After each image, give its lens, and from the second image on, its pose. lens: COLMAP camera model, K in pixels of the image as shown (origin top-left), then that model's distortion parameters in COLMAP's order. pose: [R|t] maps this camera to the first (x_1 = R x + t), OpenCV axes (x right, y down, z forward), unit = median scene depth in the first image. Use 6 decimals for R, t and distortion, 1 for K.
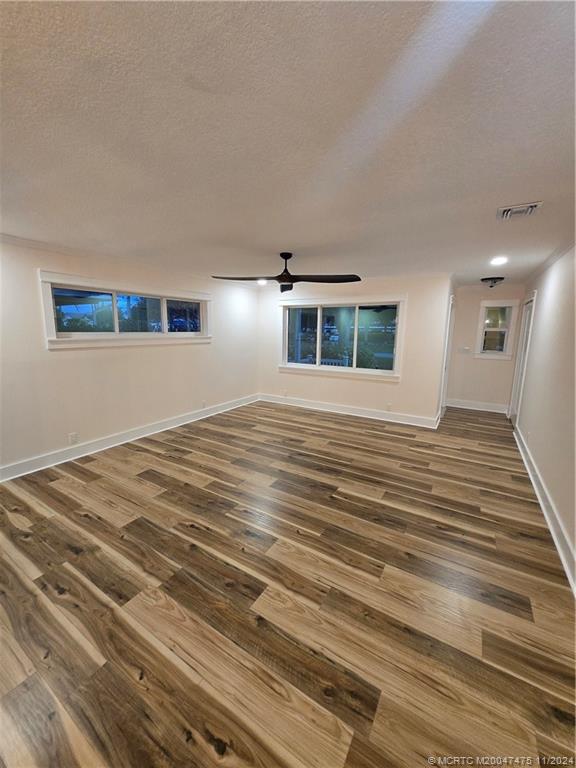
lens RADIAL K [[299.5, 0, 286.8], [0, 299.5, 380.4], [0, 0, 1]] dist [-0.002292, -0.000769]
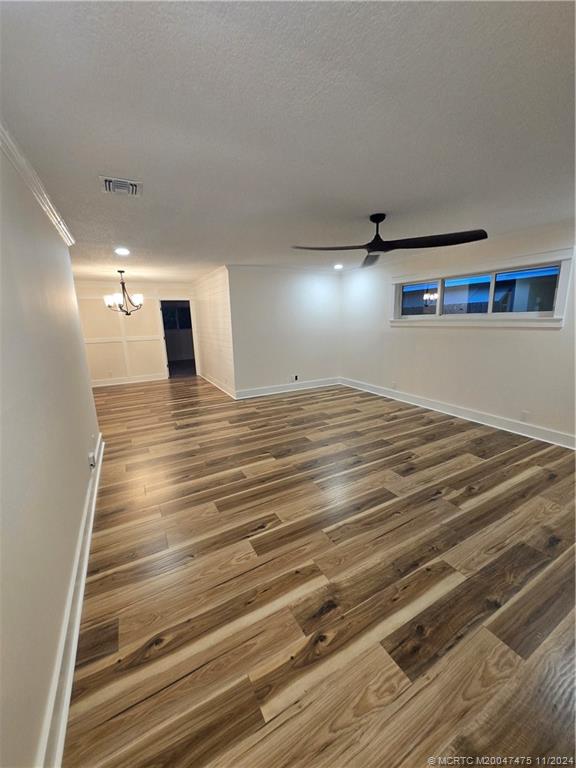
lens RADIAL K [[299.5, 0, 286.8], [0, 299.5, 380.4], [0, 0, 1]] dist [-0.002292, -0.000769]
pose [[-0.498733, 0.179474, -0.847971, 0.864751], [-0.123424, 0.953652, 0.274433, -0.185273], [0.857923, 0.241529, -0.453466, 1.229269]]
